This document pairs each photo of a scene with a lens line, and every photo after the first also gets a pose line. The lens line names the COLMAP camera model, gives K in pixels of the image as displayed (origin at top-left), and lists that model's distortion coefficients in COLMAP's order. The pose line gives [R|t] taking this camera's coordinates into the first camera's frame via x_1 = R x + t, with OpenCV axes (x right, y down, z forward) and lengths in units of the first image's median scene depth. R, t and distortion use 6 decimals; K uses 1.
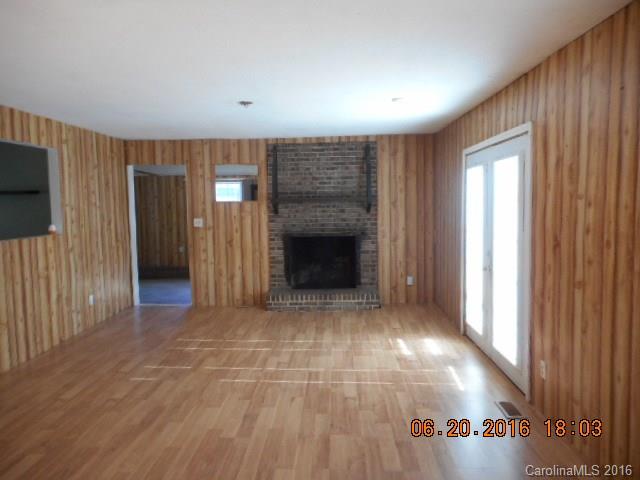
lens RADIAL K [[467.3, 0, 319.2], [0, 467.3, 239.2], [0, 0, 1]] dist [-0.002600, -0.002490]
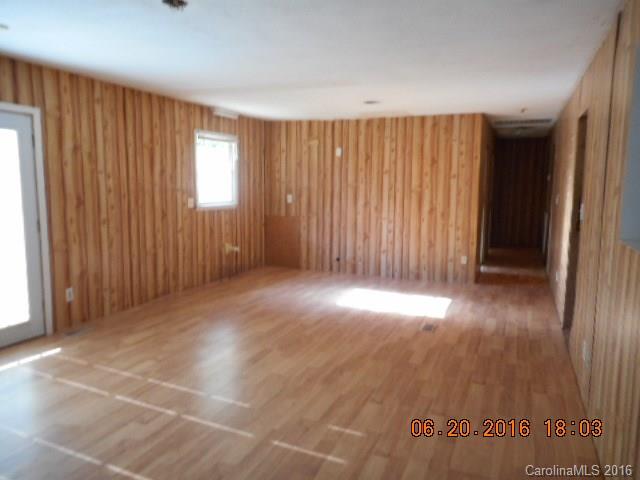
lens RADIAL K [[467.3, 0, 319.1], [0, 467.3, 238.0], [0, 0, 1]] dist [-0.002600, -0.002490]
pose [[-0.931424, -0.045234, 0.361114, -0.601393], [0.025869, 0.981507, 0.189669, -0.112571], [-0.363016, 0.186004, -0.913029, 1.660749]]
